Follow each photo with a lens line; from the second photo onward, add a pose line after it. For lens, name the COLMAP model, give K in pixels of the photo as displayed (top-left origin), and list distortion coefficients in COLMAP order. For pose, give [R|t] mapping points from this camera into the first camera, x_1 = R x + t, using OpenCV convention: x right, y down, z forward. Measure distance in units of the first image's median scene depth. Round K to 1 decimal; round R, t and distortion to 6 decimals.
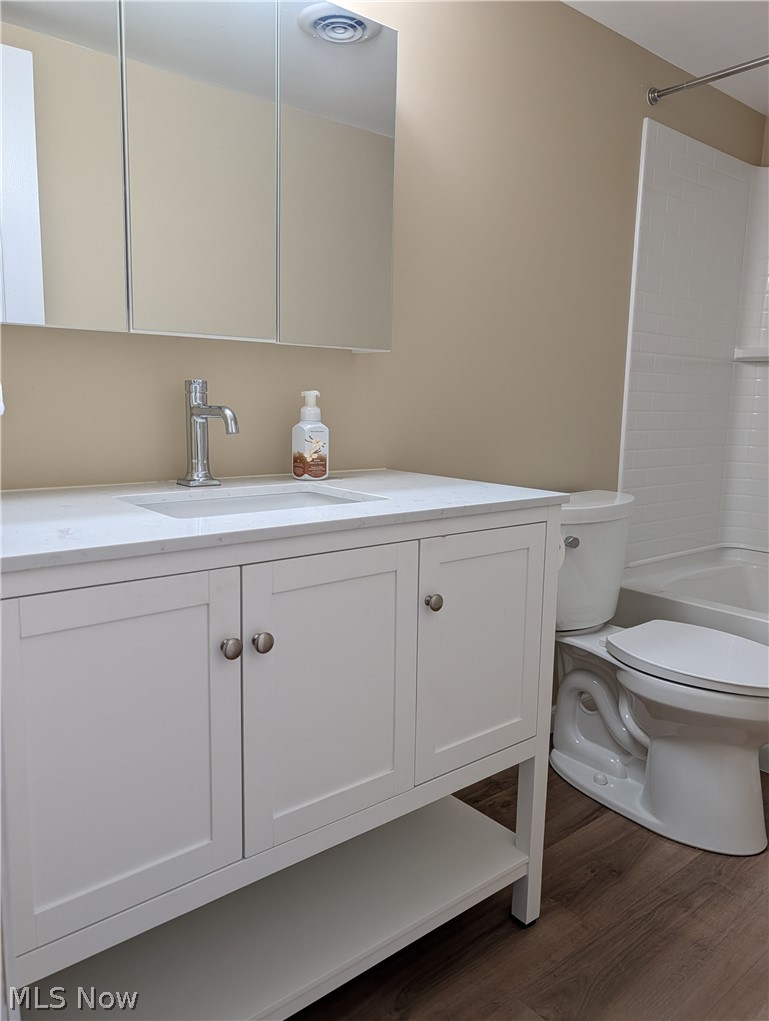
lens RADIAL K [[748.7, 0, 393.6], [0, 748.7, 506.3], [0, 0, 1]] dist [0.017196, -0.019331]
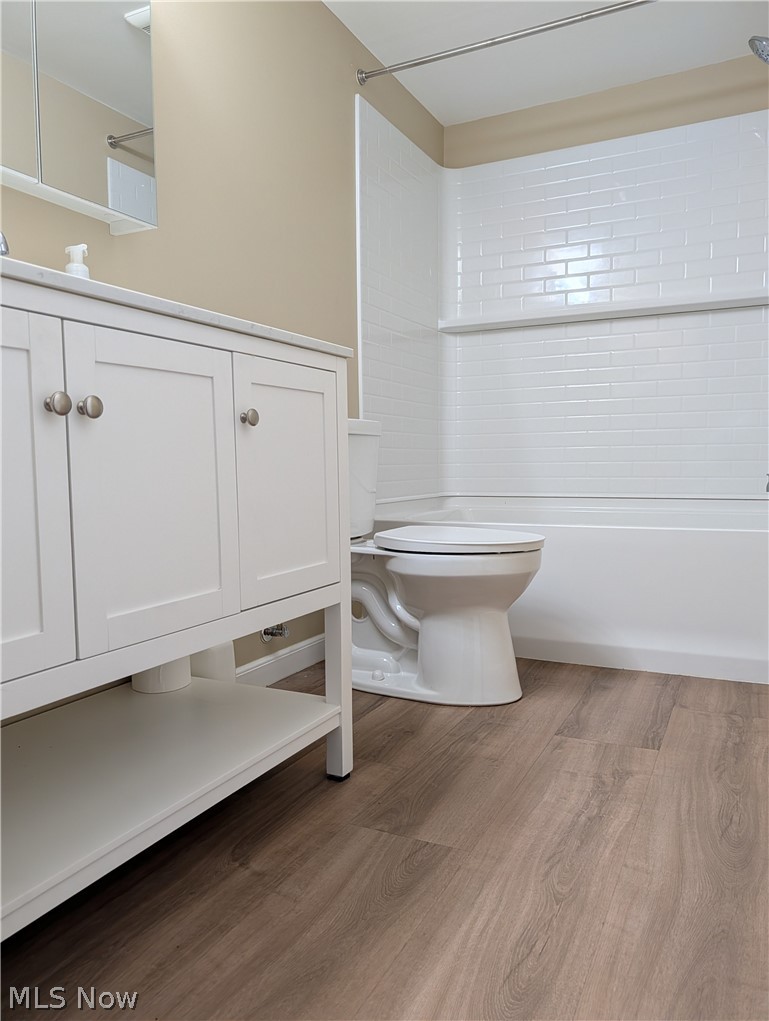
lens RADIAL K [[739.0, 0, 419.0], [0, 739.0, 510.5], [0, 0, 1]] dist [0.004625, -0.001090]
pose [[0.904602, -0.062085, 0.421712, -0.127259], [0.092983, 0.994252, -0.053080, 0.249746], [-0.415993, 0.087229, 0.905175, 0.012004]]
